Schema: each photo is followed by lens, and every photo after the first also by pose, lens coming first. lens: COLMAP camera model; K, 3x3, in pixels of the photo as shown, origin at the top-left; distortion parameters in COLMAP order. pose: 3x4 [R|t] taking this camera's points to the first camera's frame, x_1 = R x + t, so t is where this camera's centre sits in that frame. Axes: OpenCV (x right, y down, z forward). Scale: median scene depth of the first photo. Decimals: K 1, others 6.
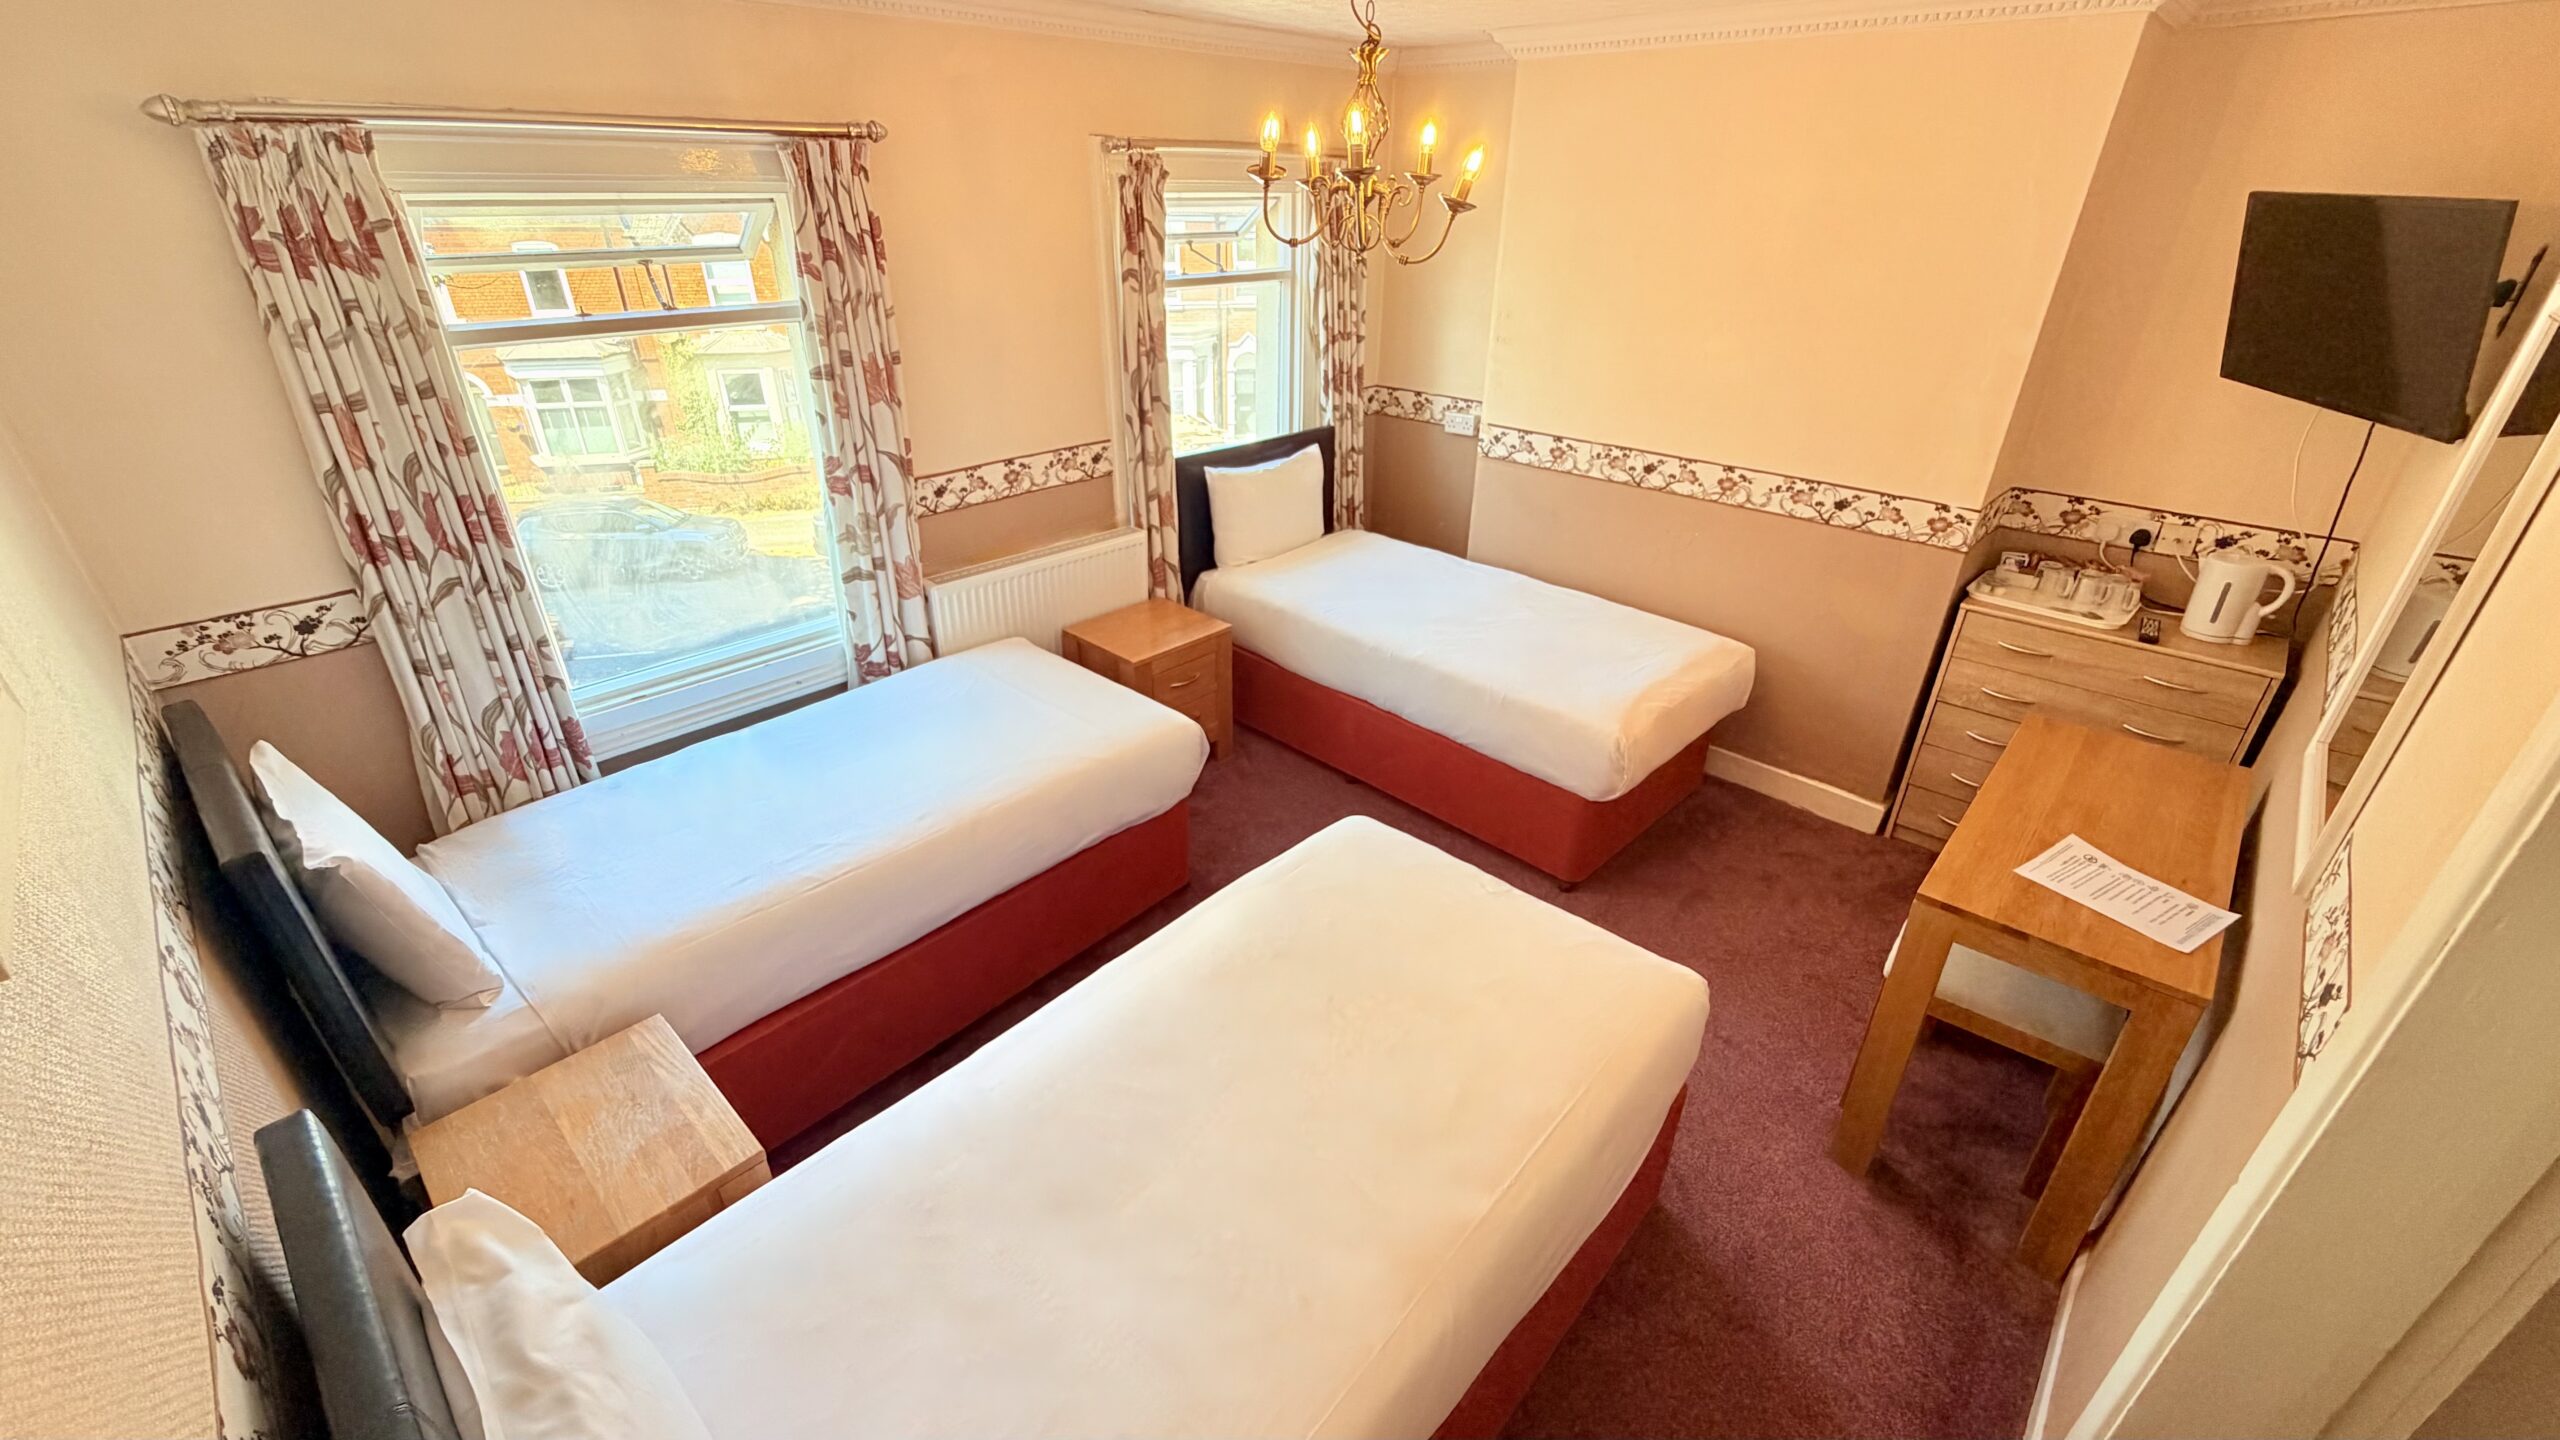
lens RADIAL K [[1025.4, 0, 1267.9], [0, 1025.4, 719.2], [0, 0, 1]] dist [0.000337, 0.000581]
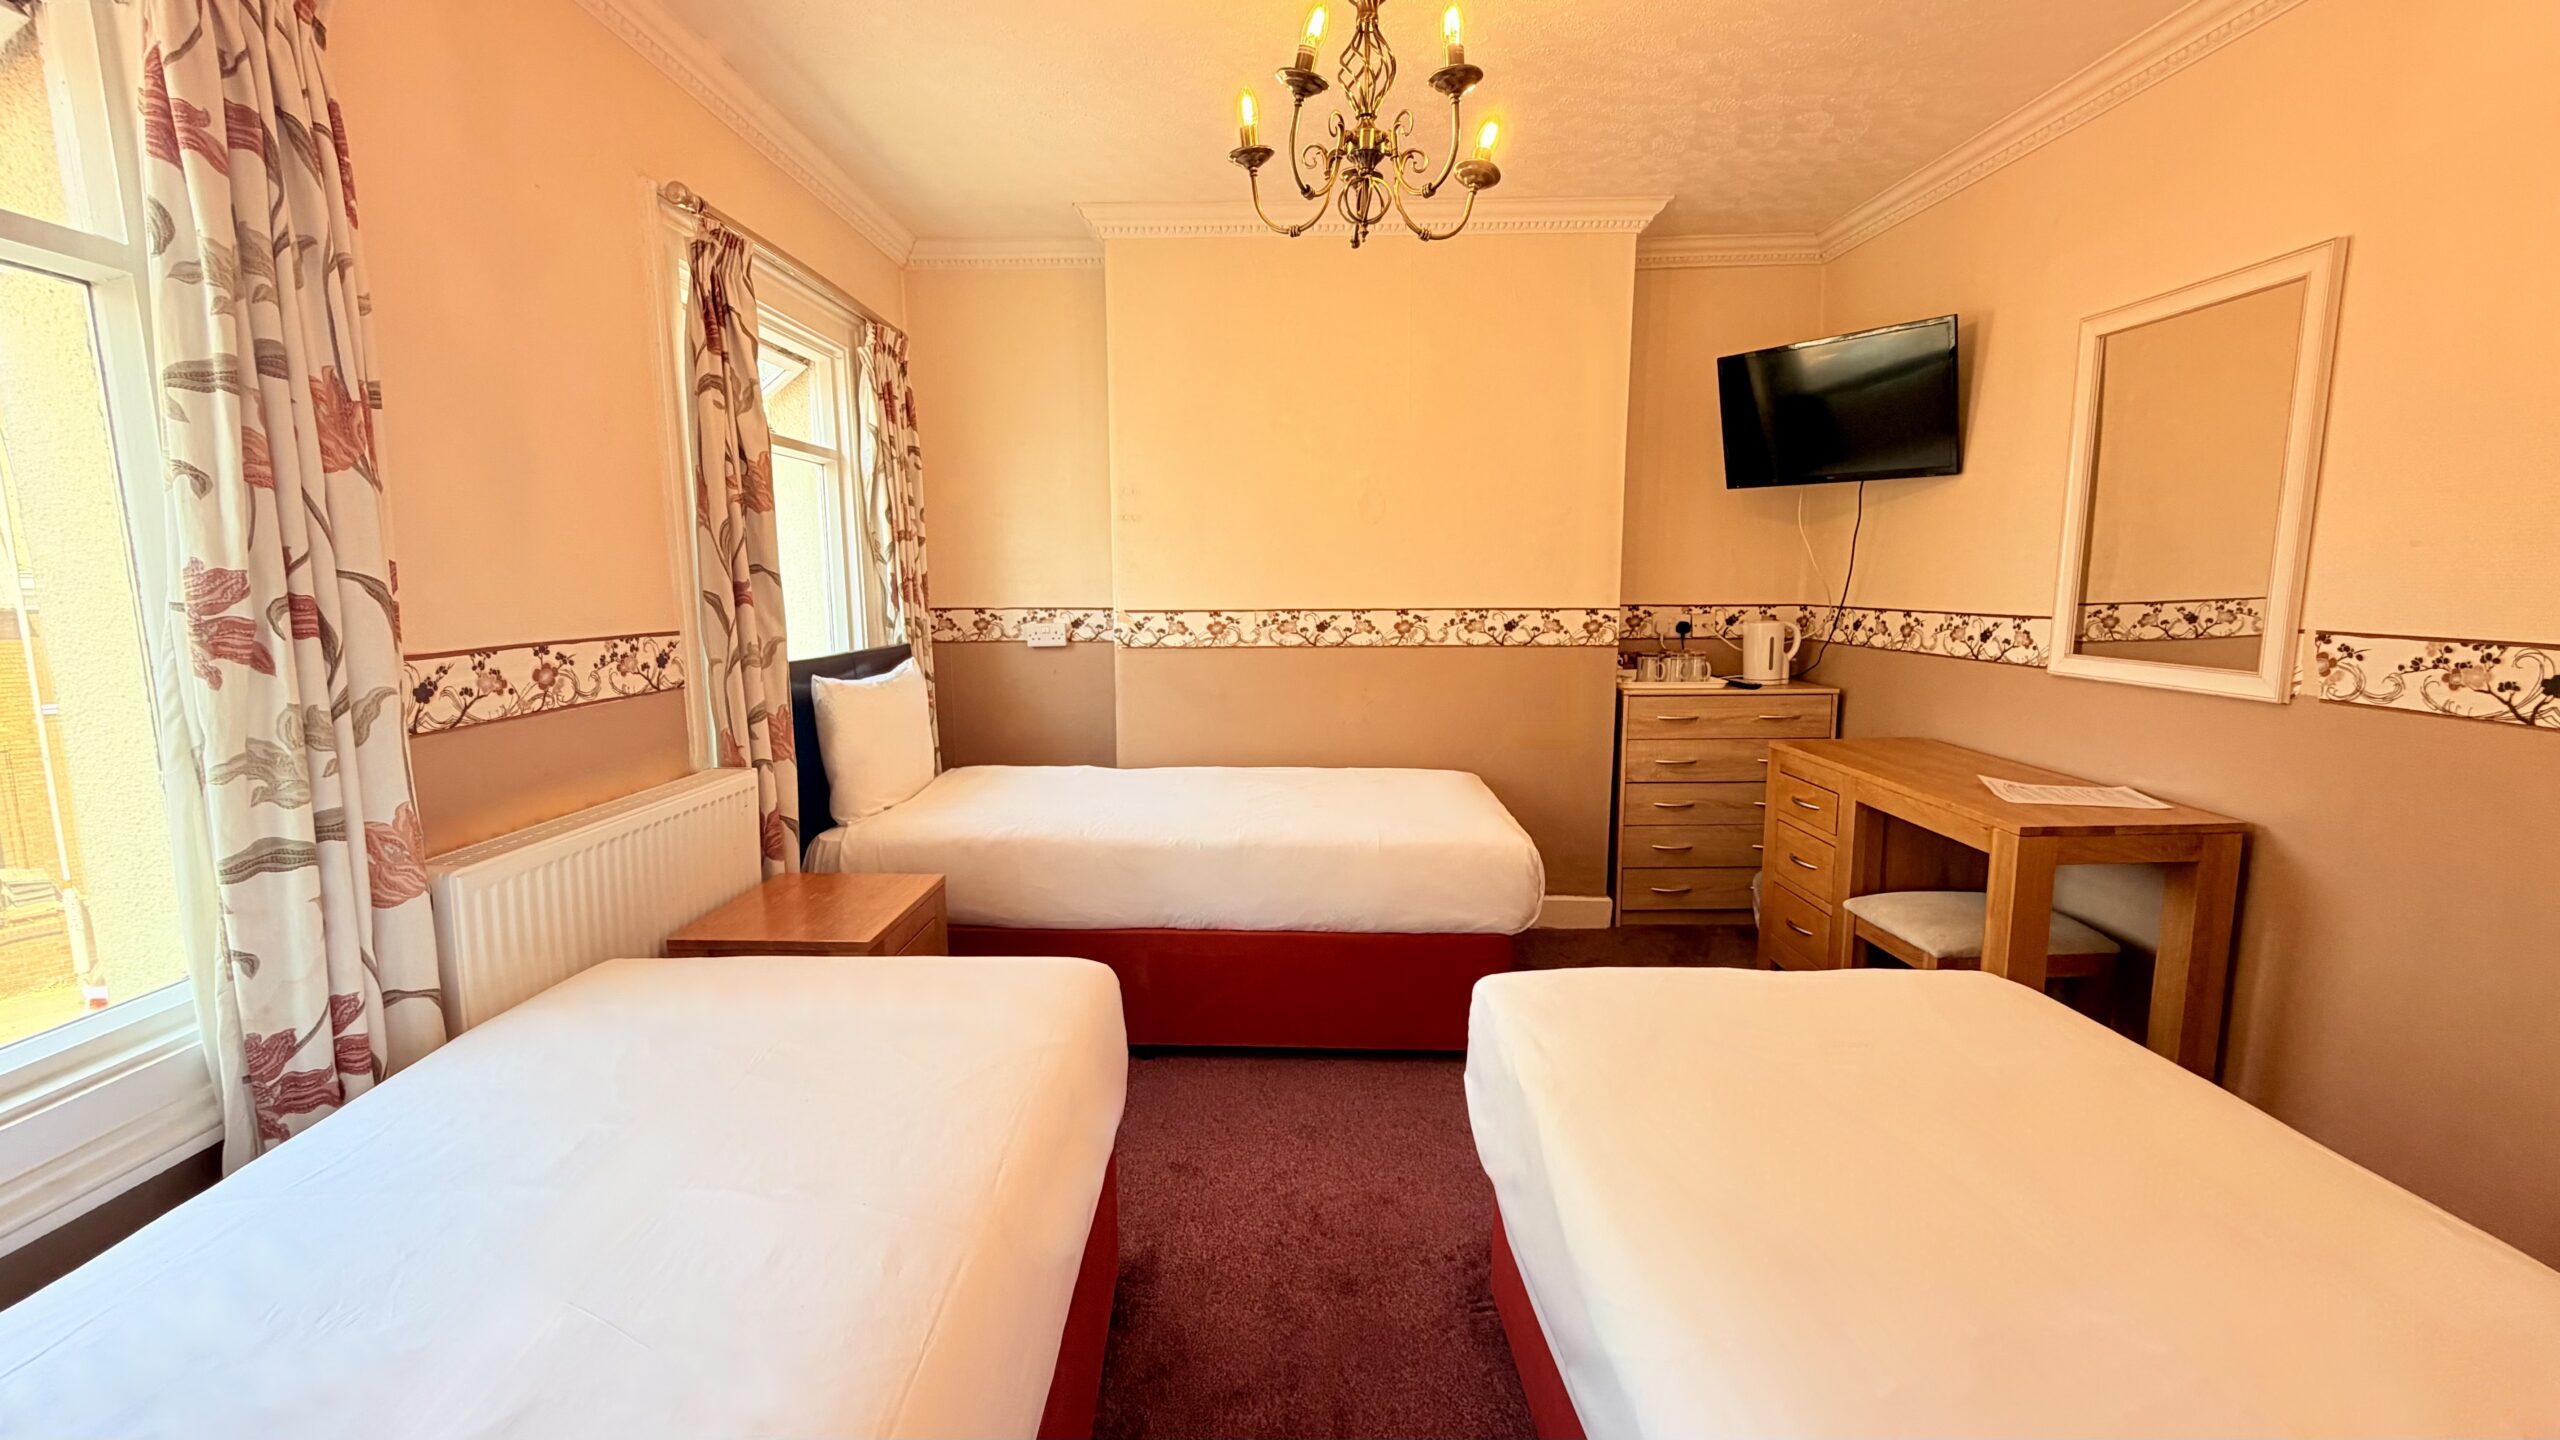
lens RADIAL K [[1020.2, 0, 1264.2], [0, 1020.2, 719.4], [0, 0, 1]] dist [0.002484, -0.000233]
pose [[0.734606, -0.104449, 0.670406, -0.373132], [0.323628, 0.922378, -0.210914, 0.025394], [-0.596338, 0.371901, 0.711387, 0.439459]]
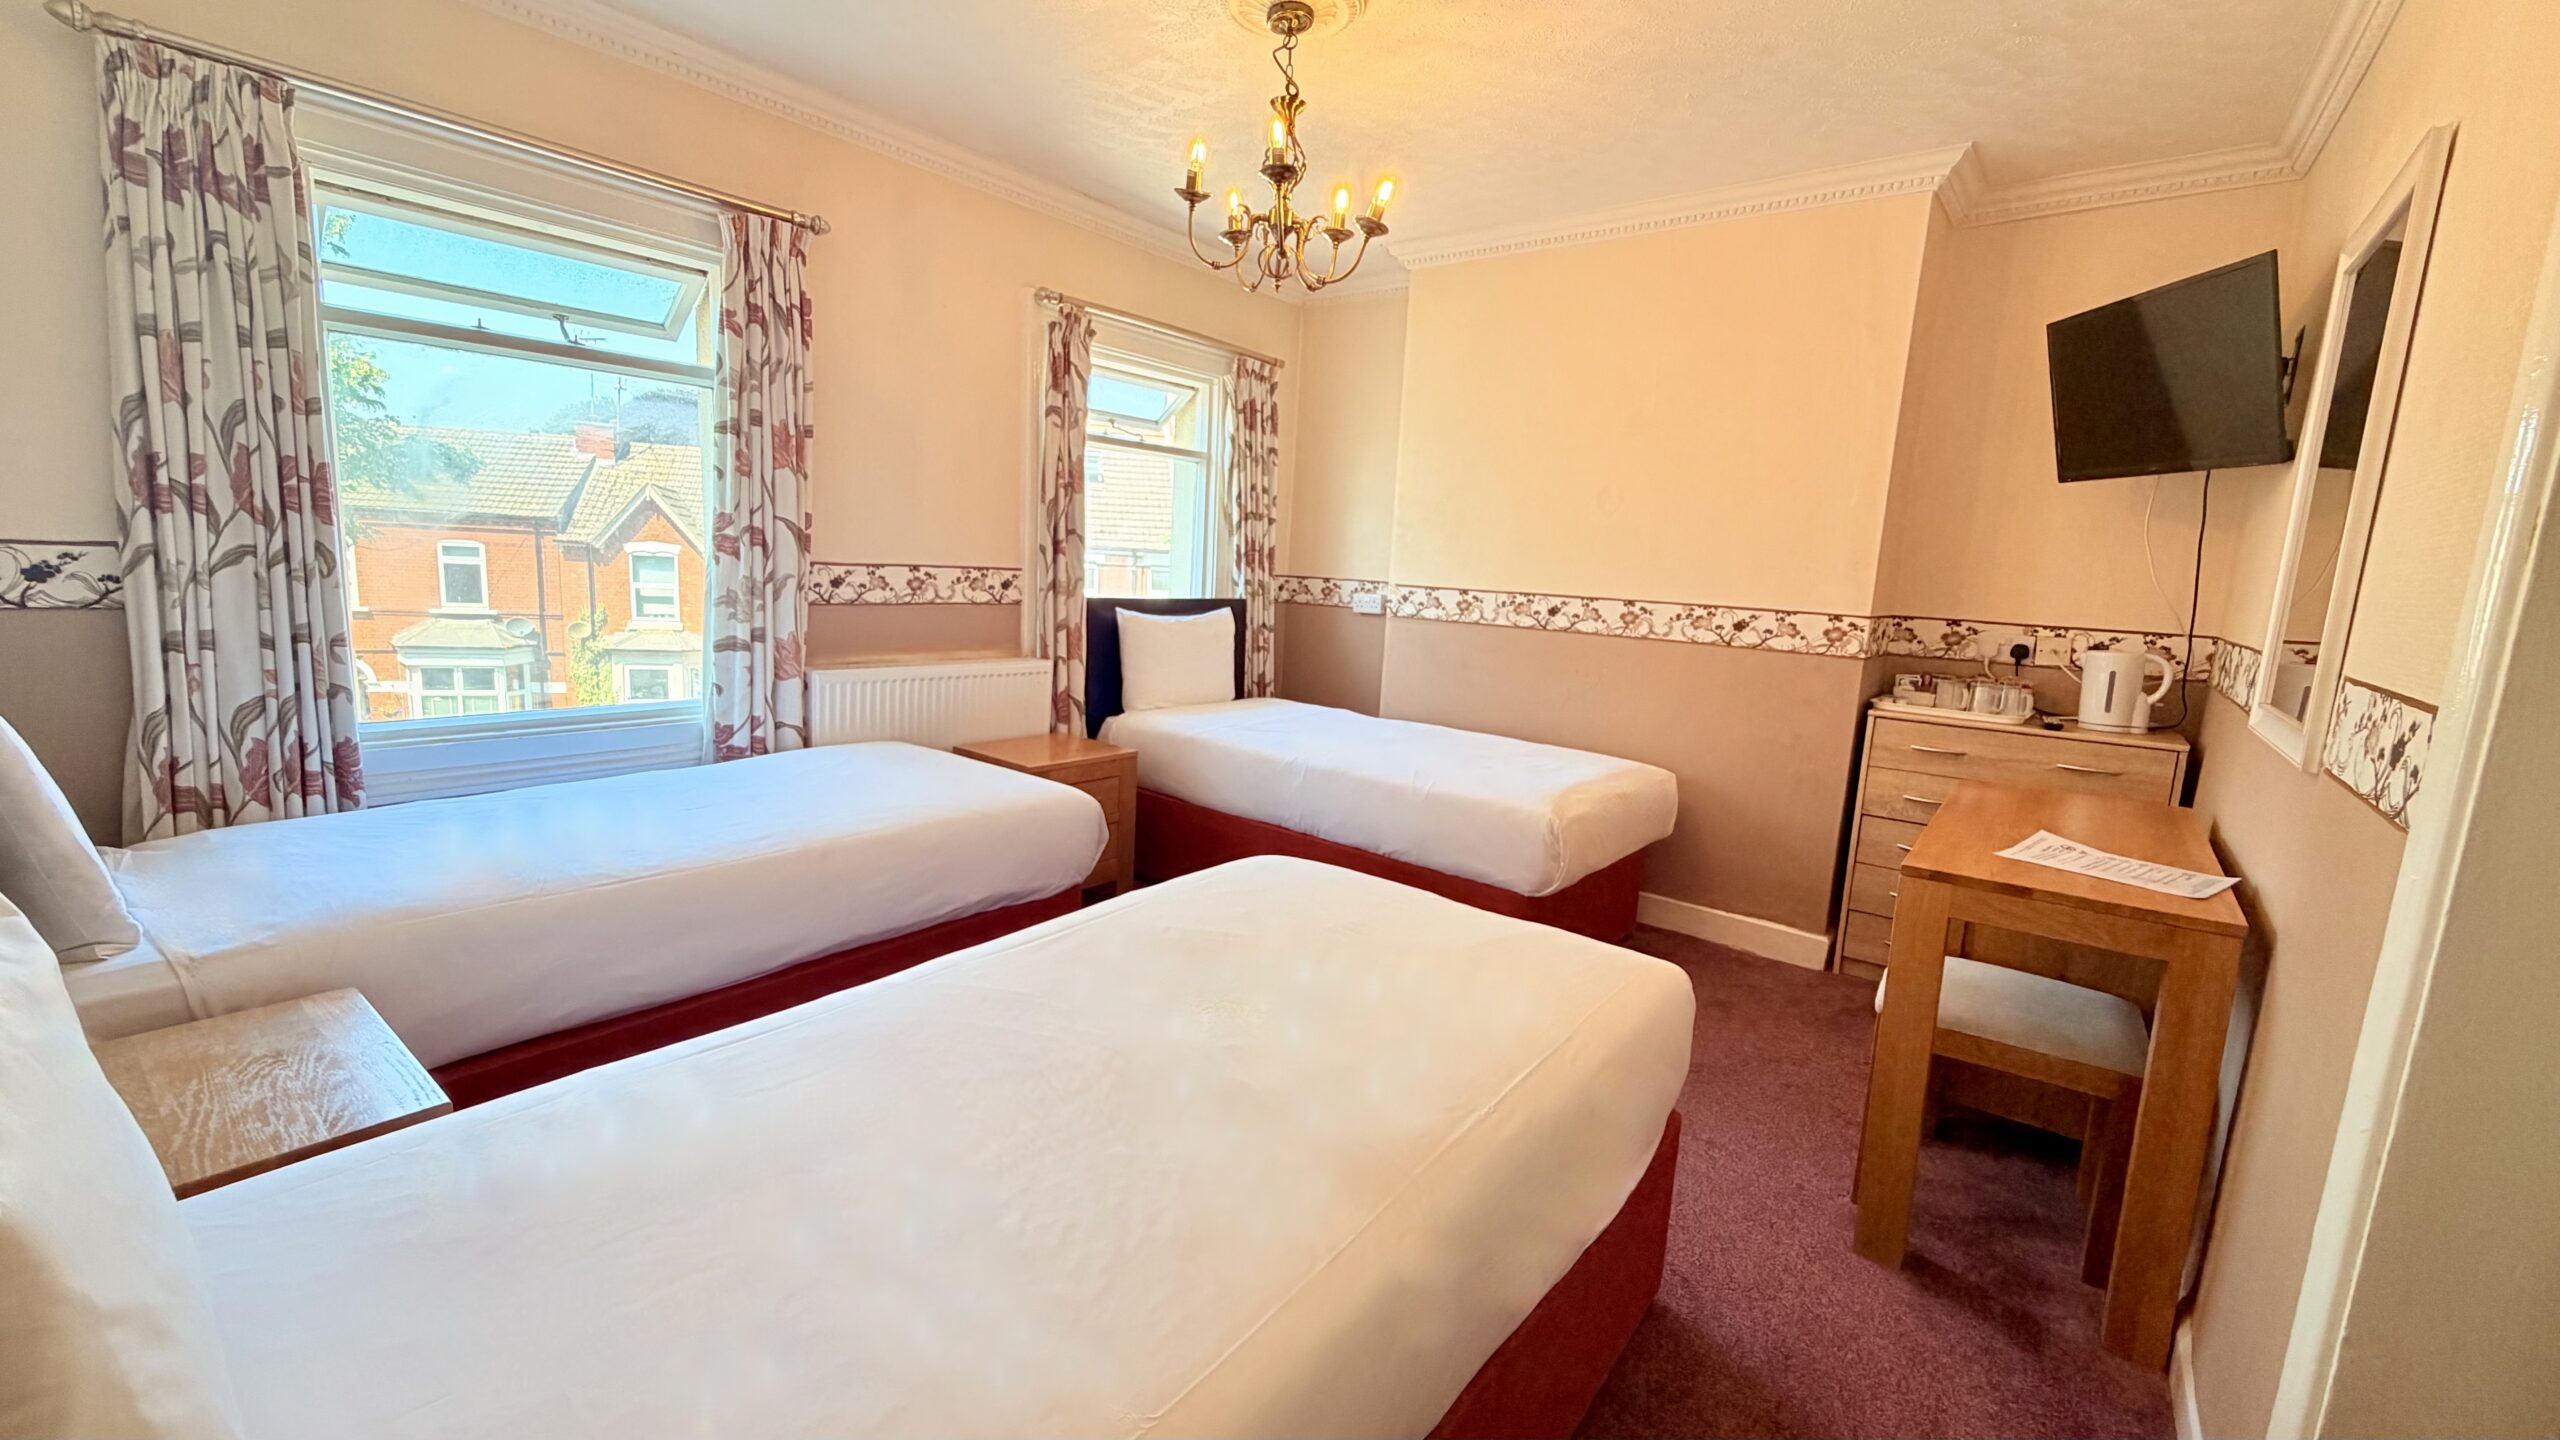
lens RADIAL K [[1025.4, 0, 1267.9], [0, 1025.4, 719.2], [0, 0, 1]] dist [0.000337, 0.000581]
pose [[0.995523, 0.030962, 0.089309, -0.001258], [-0.001116, 0.948614, -0.316433, 0.212088], [-0.094517, 0.314917, 0.944401, 0.105520]]
